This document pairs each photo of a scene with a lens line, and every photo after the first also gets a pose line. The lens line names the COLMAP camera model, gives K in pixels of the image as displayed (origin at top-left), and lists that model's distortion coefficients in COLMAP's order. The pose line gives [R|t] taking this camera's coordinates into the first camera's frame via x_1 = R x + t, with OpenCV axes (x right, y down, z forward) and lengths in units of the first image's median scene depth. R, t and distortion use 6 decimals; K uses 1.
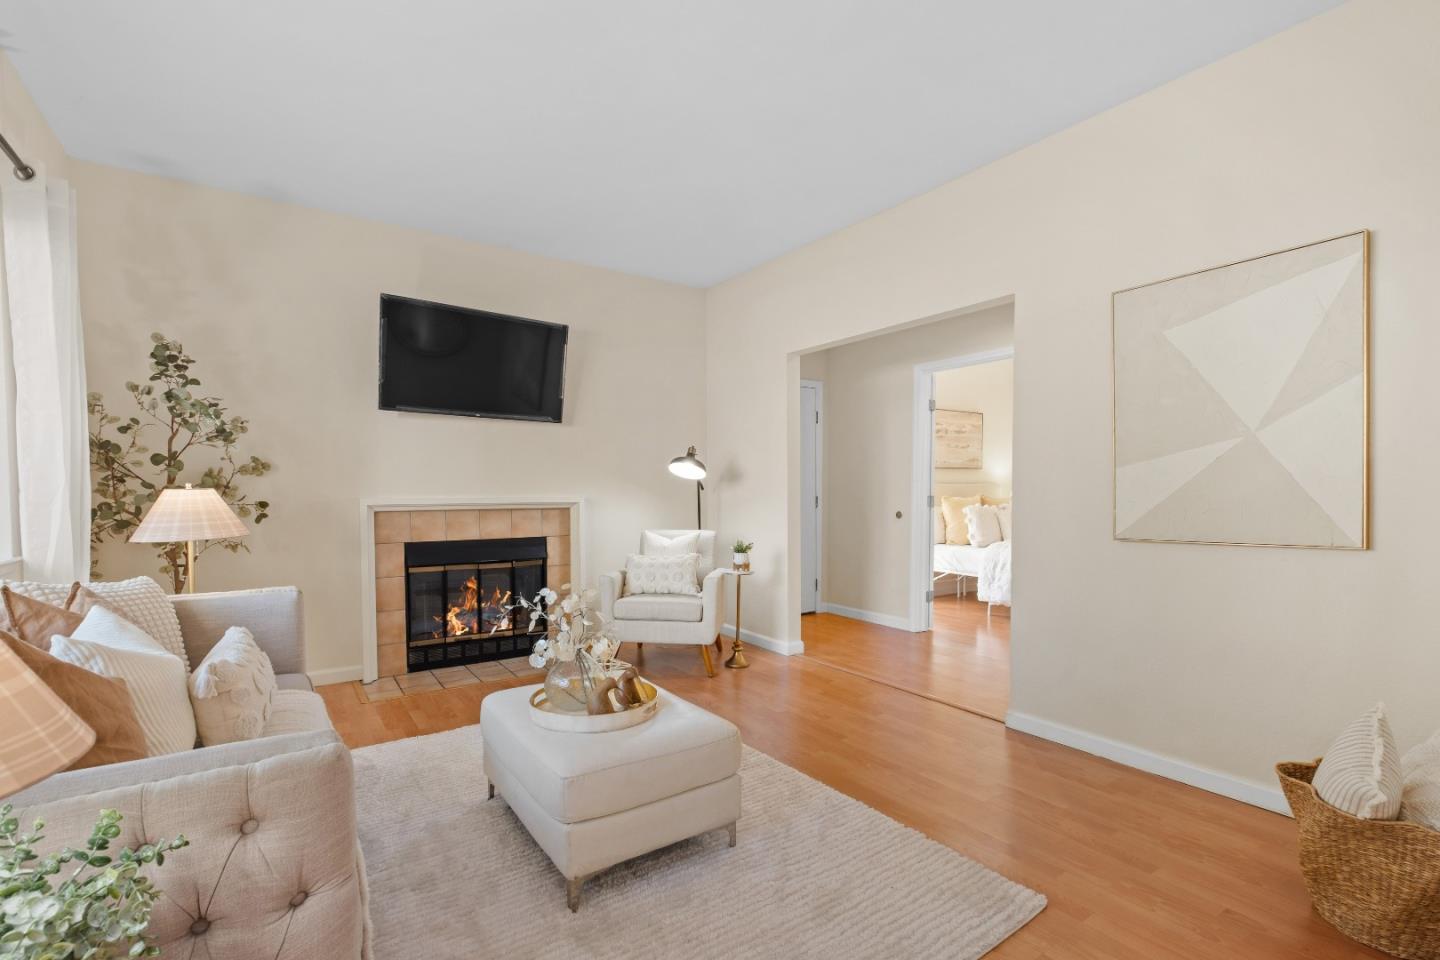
lens RADIAL K [[662.4, 0, 714.8], [0, 662.4, 495.7], [0, 0, 1]] dist [-0.001960, -0.000576]
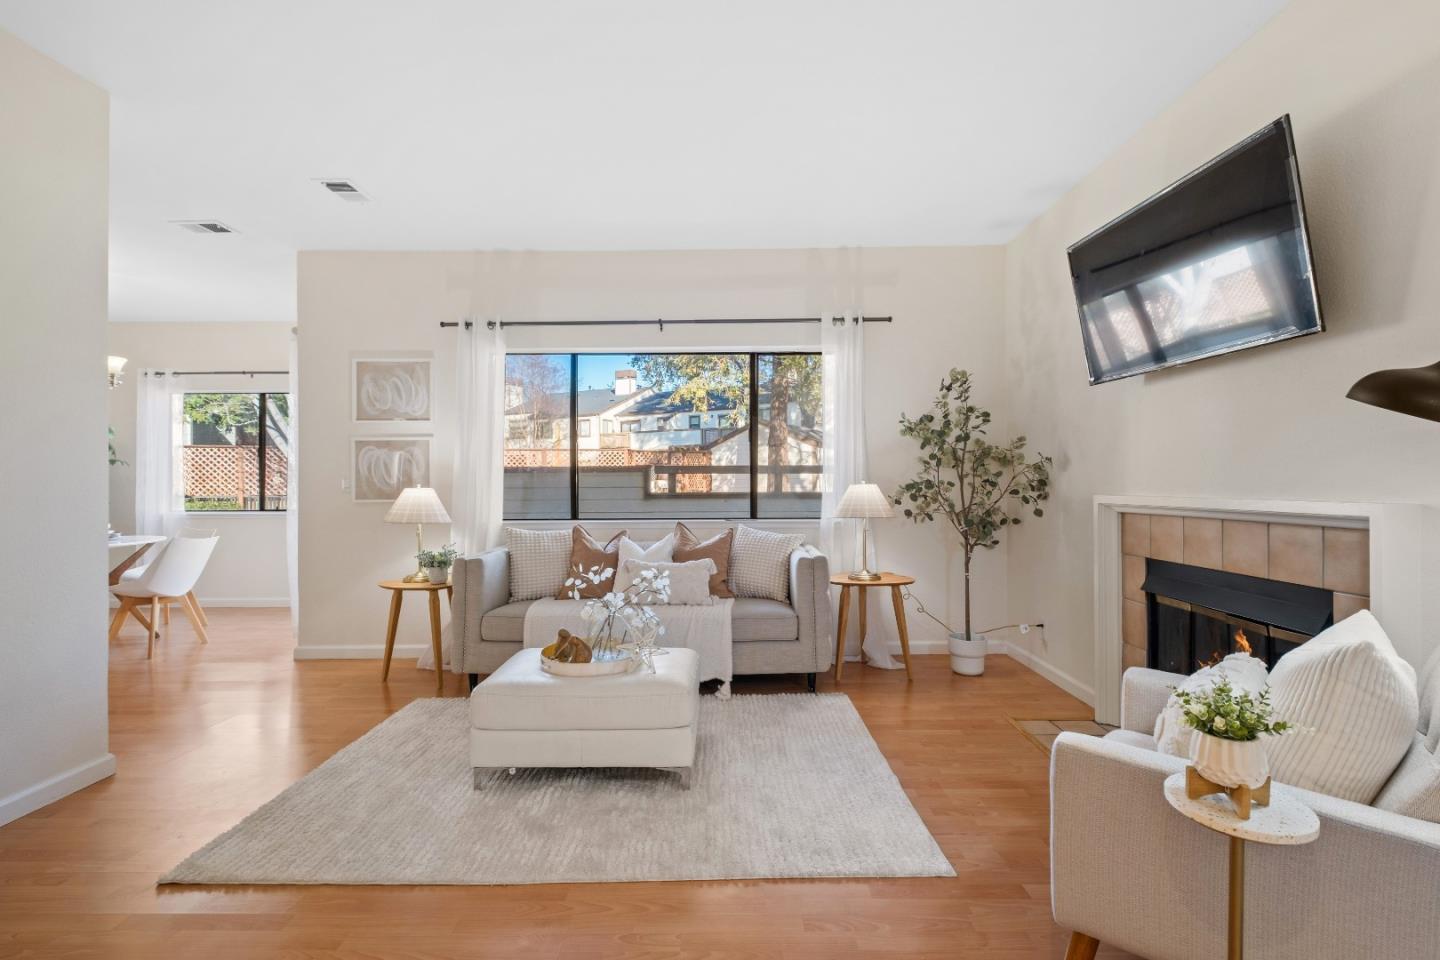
lens RADIAL K [[641.6, 0, 721.2], [0, 641.6, 472.5], [0, 0, 1]] dist [0.005319, -0.004484]
pose [[-0.590473, -0.012791, -0.806956, 0.375155], [-0.007634, 0.999918, -0.010264, -0.011196], [0.807021, 0.000100, -0.590522, 1.045304]]
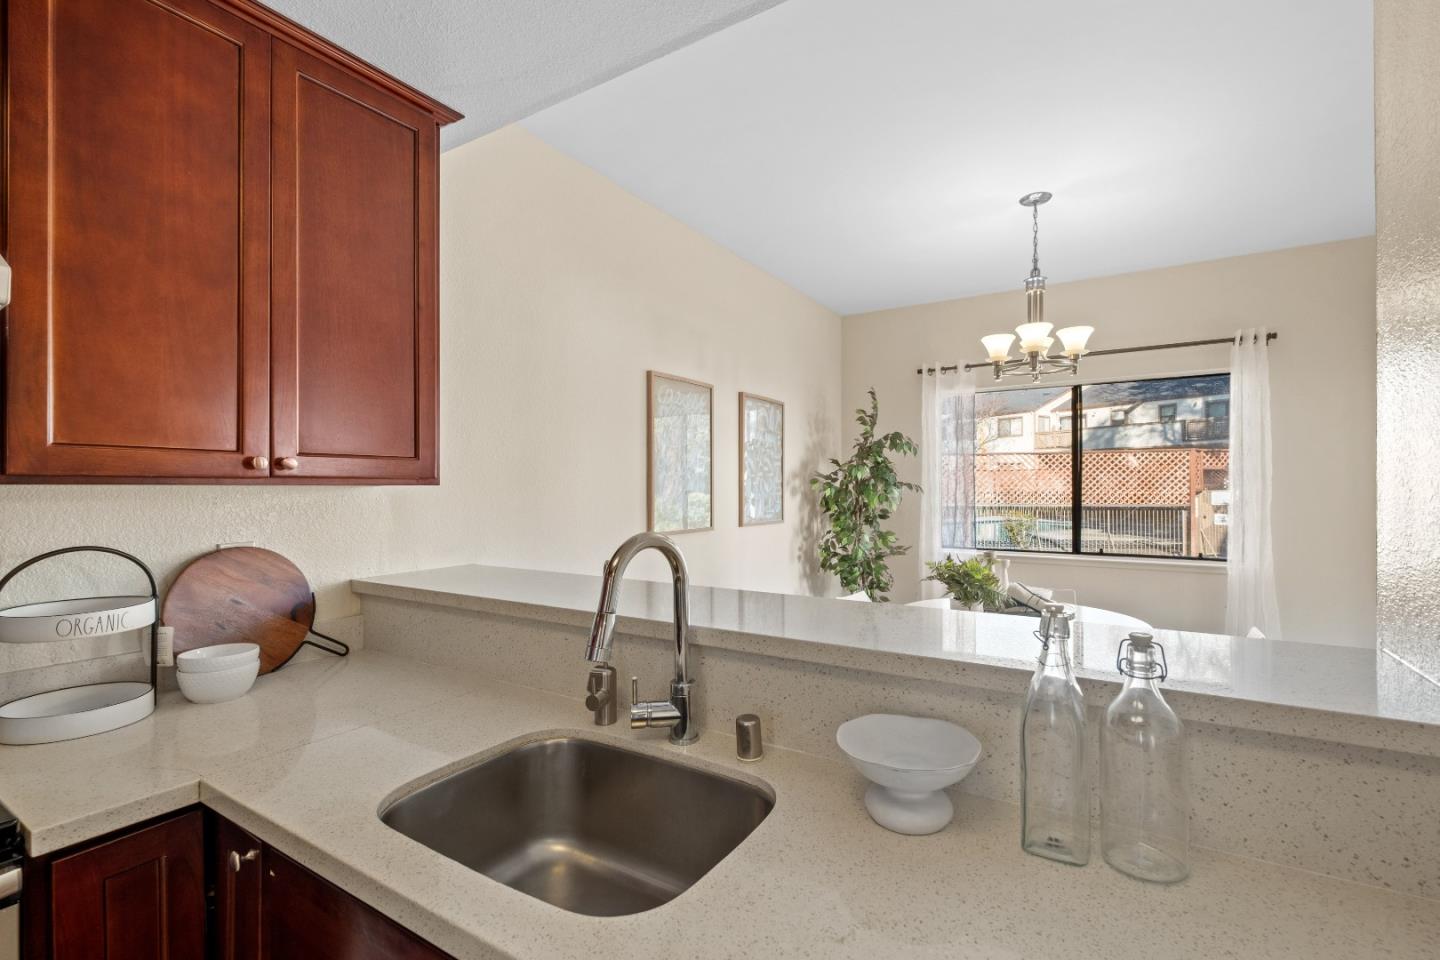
lens RADIAL K [[641.6, 0, 730.0], [0, 641.6, 486.4], [0, 0, 1]] dist [0.005319, -0.004484]
pose [[-0.924990, 0.001305, -0.379989, 0.736815], [-0.002809, 0.999943, 0.010272, -0.049715], [0.379981, 0.010569, -0.924934, -0.006822]]
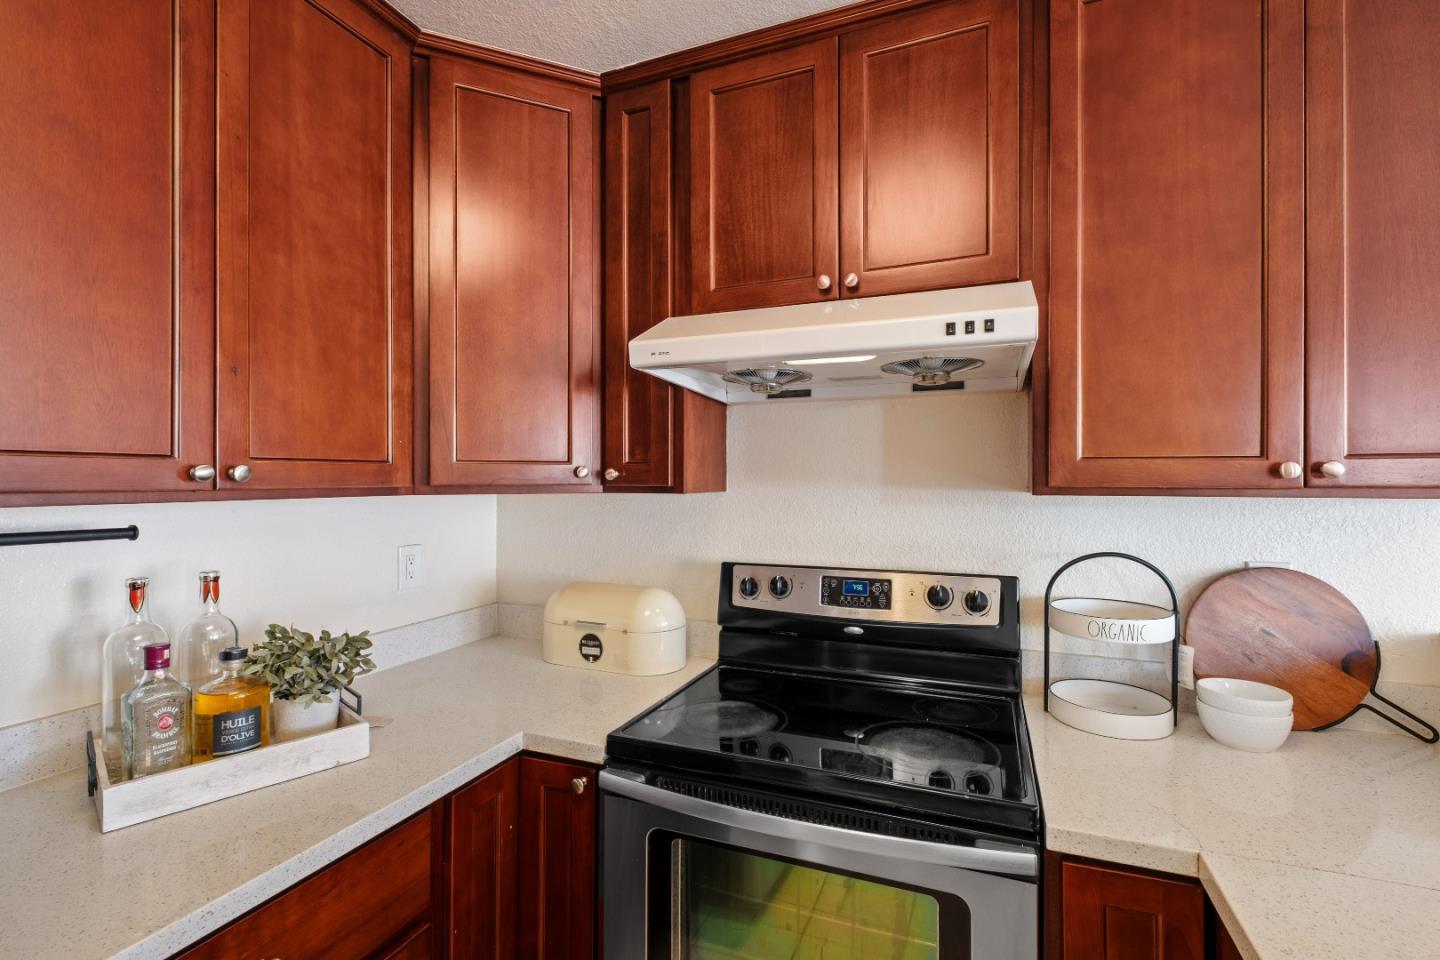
lens RADIAL K [[641.6, 0, 730.8], [0, 641.6, 478.3], [0, 0, 1]] dist [0.005319, -0.004484]
pose [[-0.539790, -0.000131, 0.841799, 0.737927], [0.011964, 0.999898, 0.007828, -0.059942], [-0.841714, 0.014297, -0.539734, -0.077808]]
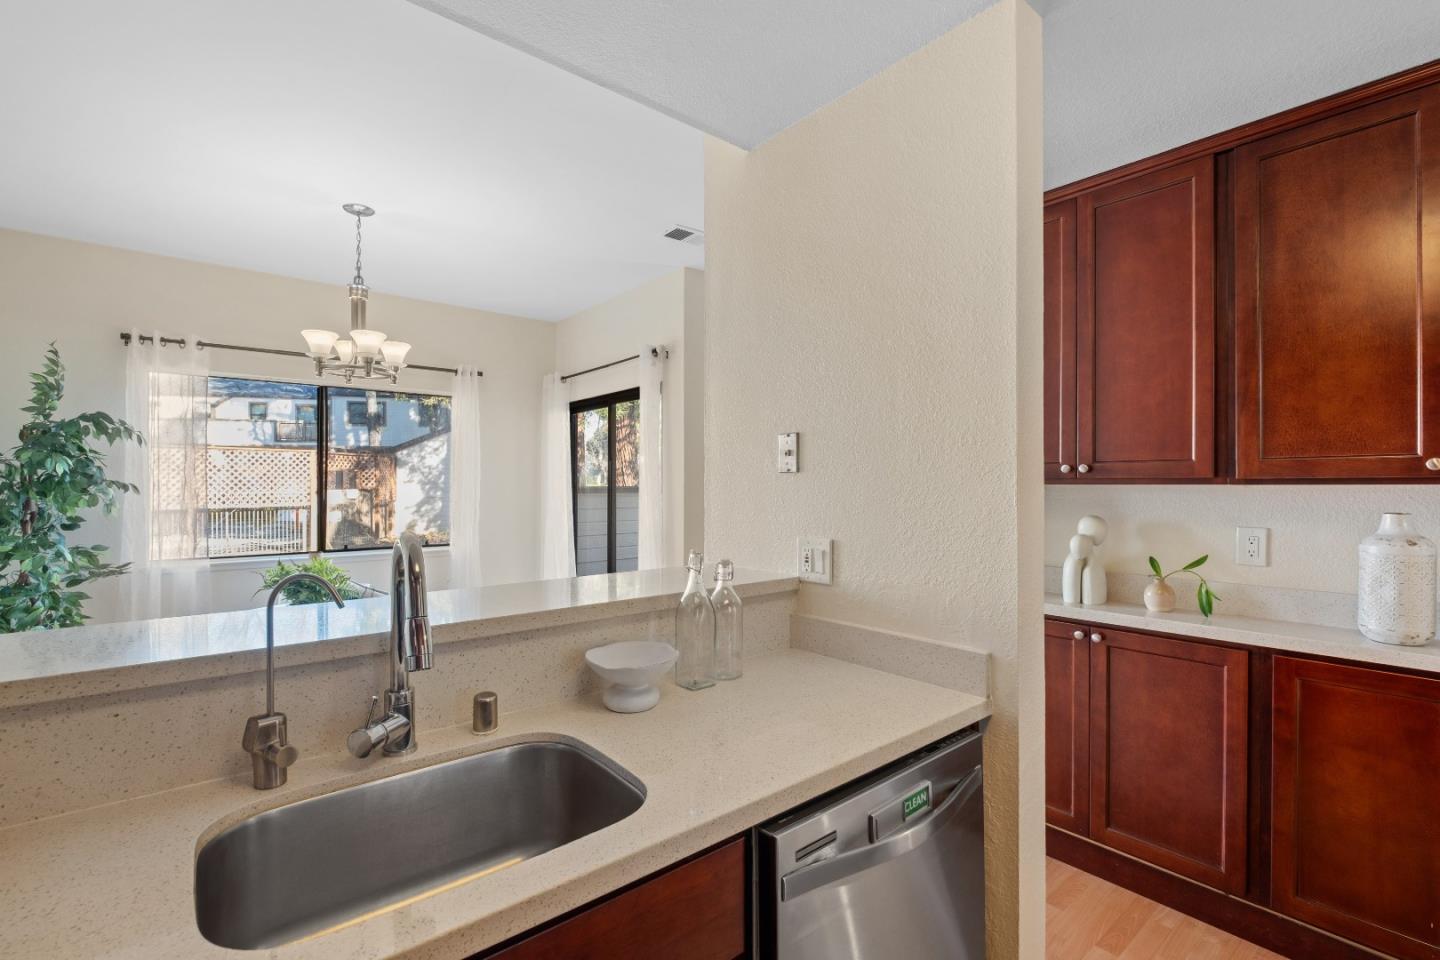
lens RADIAL K [[641.6, 0, 731.3], [0, 641.6, 489.9], [0, 0, 1]] dist [0.005319, -0.004484]
pose [[0.079092, 0.005195, -0.996854, 0.946102], [-0.012785, 0.999909, 0.004196, -0.046082], [0.996785, 0.012413, 0.079151, -0.178048]]
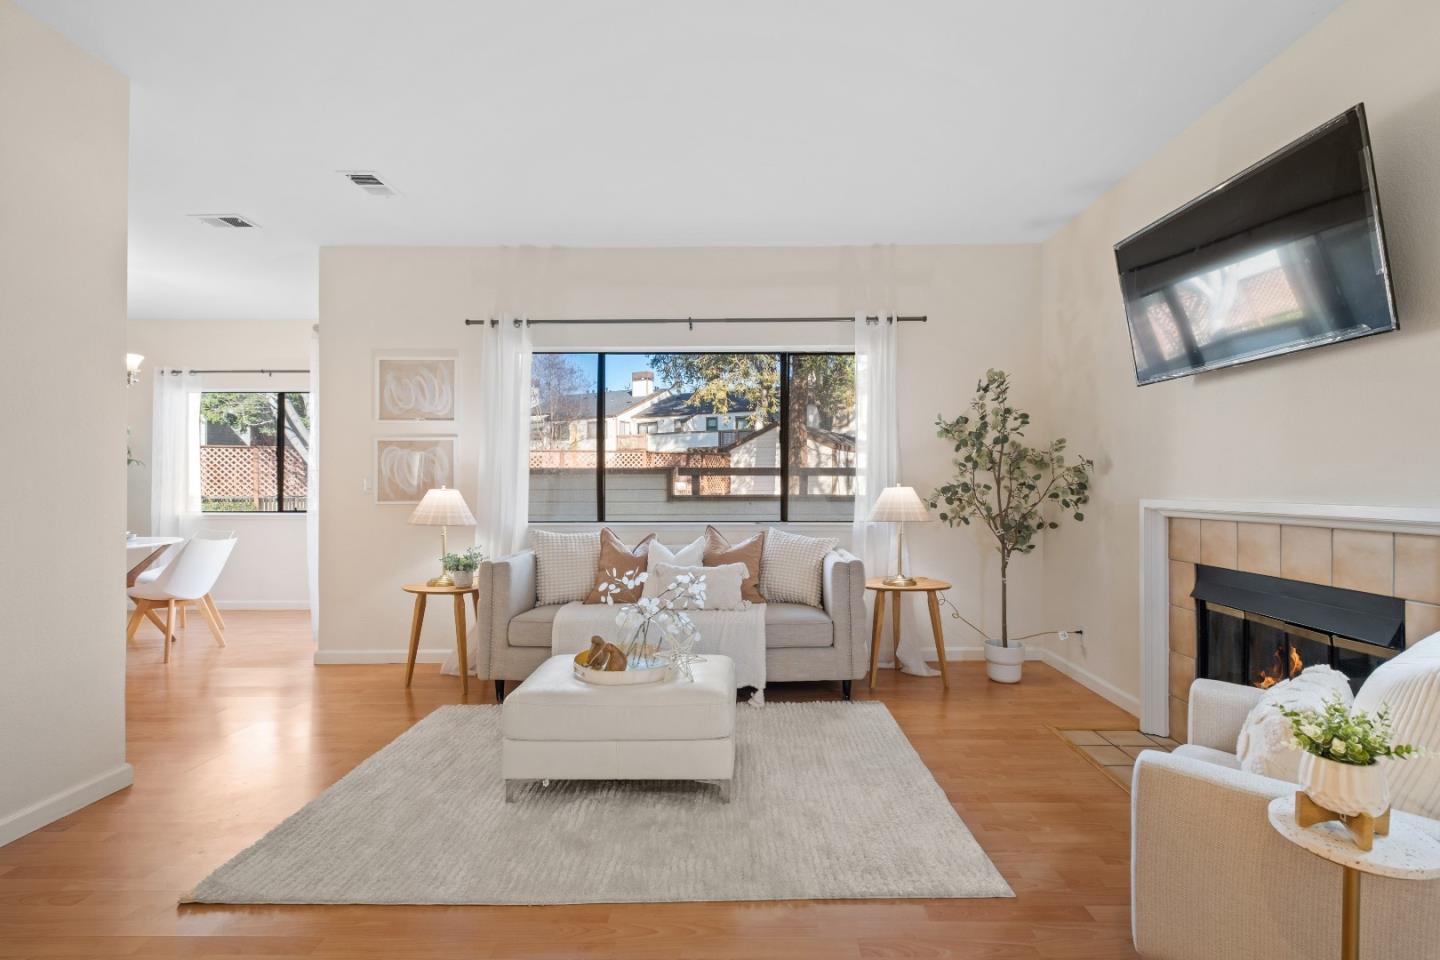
lens RADIAL K [[641.6, 0, 738.6], [0, 641.6, 474.6], [0, 0, 1]] dist [0.005319, -0.004484]
pose [[-0.588016, -0.015248, -0.808705, 0.372704], [-0.011236, 0.999880, -0.010683, -0.010588], [0.808771, 0.002805, -0.588117, 1.013852]]
